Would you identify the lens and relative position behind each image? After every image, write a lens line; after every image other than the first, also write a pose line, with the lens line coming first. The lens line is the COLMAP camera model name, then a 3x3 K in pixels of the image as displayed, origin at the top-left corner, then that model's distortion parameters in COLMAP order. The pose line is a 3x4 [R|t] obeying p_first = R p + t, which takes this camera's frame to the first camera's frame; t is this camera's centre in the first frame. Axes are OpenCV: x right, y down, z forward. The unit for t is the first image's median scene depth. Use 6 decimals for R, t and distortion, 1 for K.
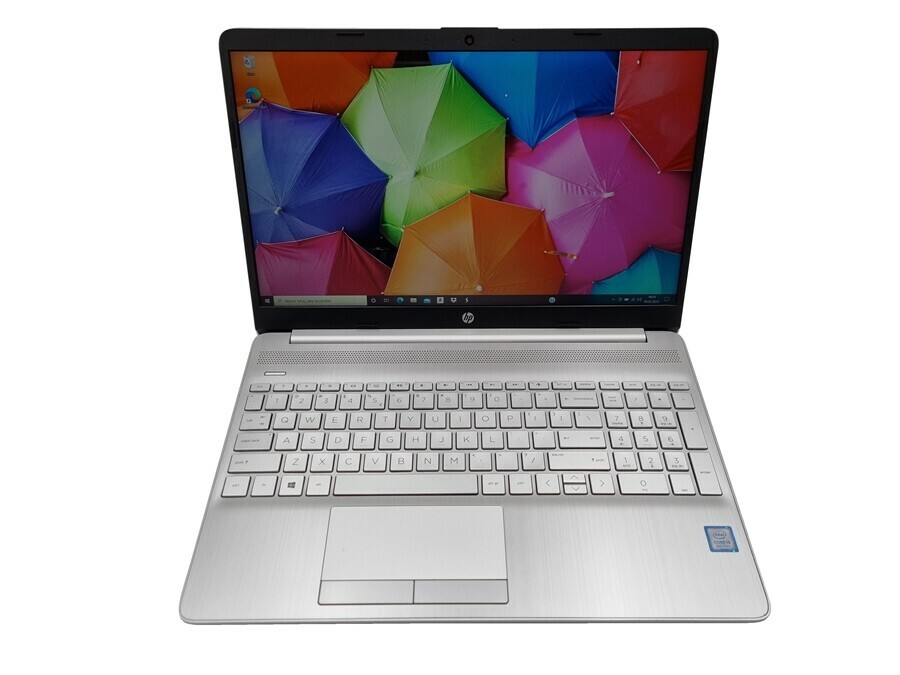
lens RADIAL K [[693.3, 0, 455.1], [0, 693.3, 334.4], [0, 0, 1]] dist [0.019927, -0.009285]
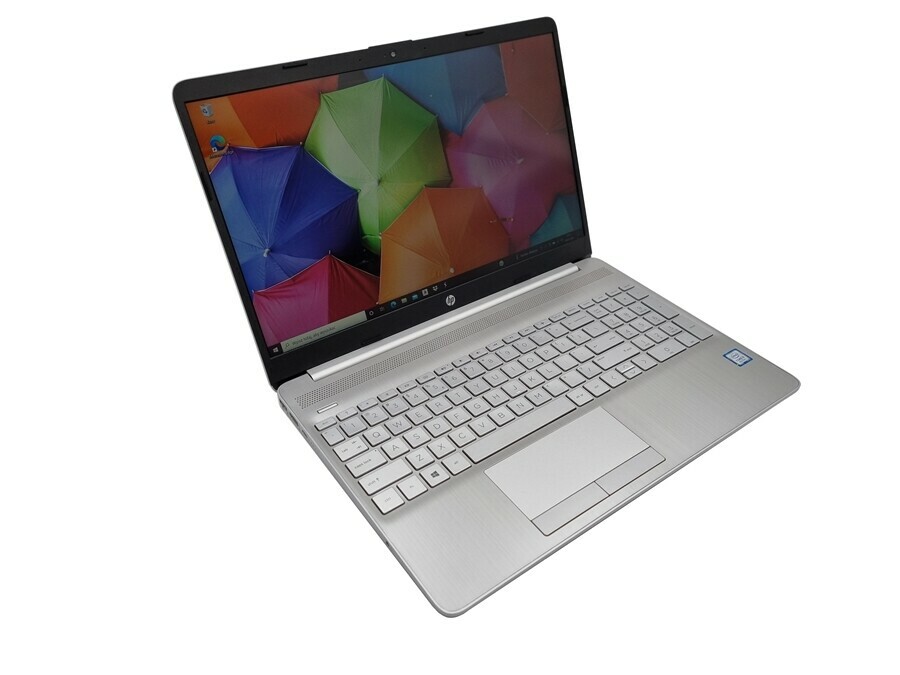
lens RADIAL K [[693.3, 0, 455.4], [0, 693.3, 340.0], [0, 0, 1]] dist [0.019927, -0.009285]
pose [[0.811299, -0.348143, 0.469671, -0.570700], [0.400390, 0.916260, -0.012448, 0.056183], [-0.426007, 0.198151, 0.882754, 0.048178]]
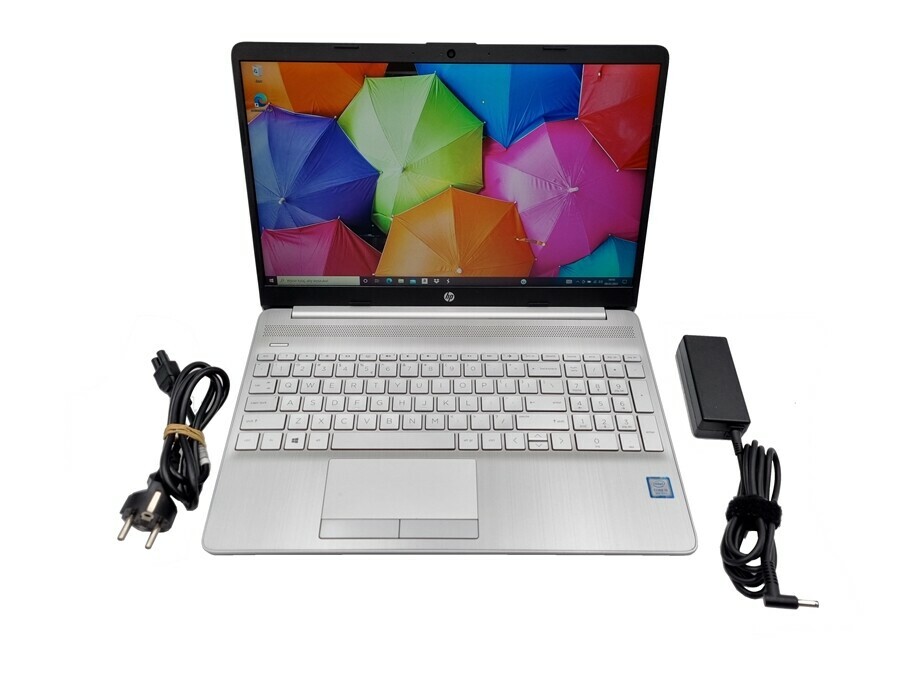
lens RADIAL K [[693.3, 0, 447.2], [0, 693.3, 328.3], [0, 0, 1]] dist [0.019927, -0.009285]
pose [[0.999960, 0.007575, 0.004731, 0.011671], [-0.007716, 0.999500, 0.030665, -0.007975], [-0.004496, -0.030700, 0.999519, -0.146404]]
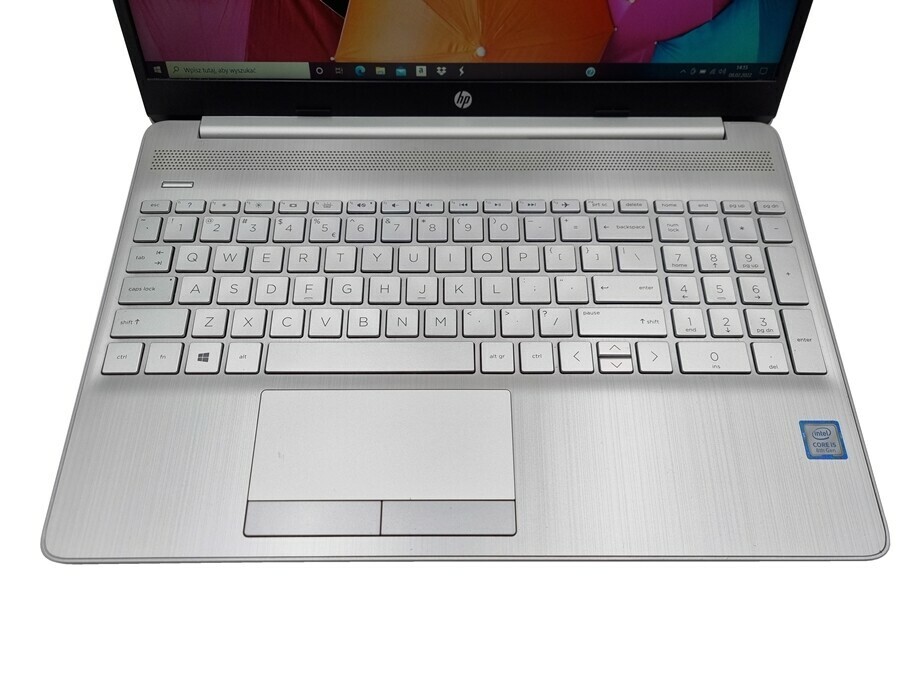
lens RADIAL K [[693.3, 0, 455.6], [0, 693.3, 341.5], [0, 0, 1]] dist [0.019927, -0.009285]
pose [[0.999949, 0.003609, 0.009426, 0.006616], [-0.006368, 0.950142, 0.311752, -0.012324], [-0.007831, -0.311796, 0.950117, 0.322313]]
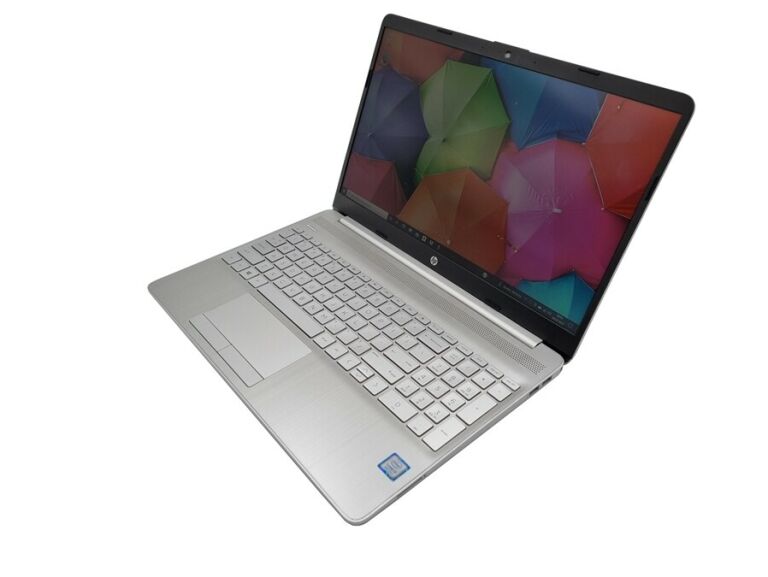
lens RADIAL K [[591.6, 0, 379.6], [0, 591.6, 282.8], [0, 0, 1]] dist [0.019927, -0.009285]
pose [[0.636100, 0.458157, -0.620862, 0.725129], [-0.533928, 0.842242, 0.074489, -0.019274], [0.557044, 0.284113, 0.780373, 0.119699]]
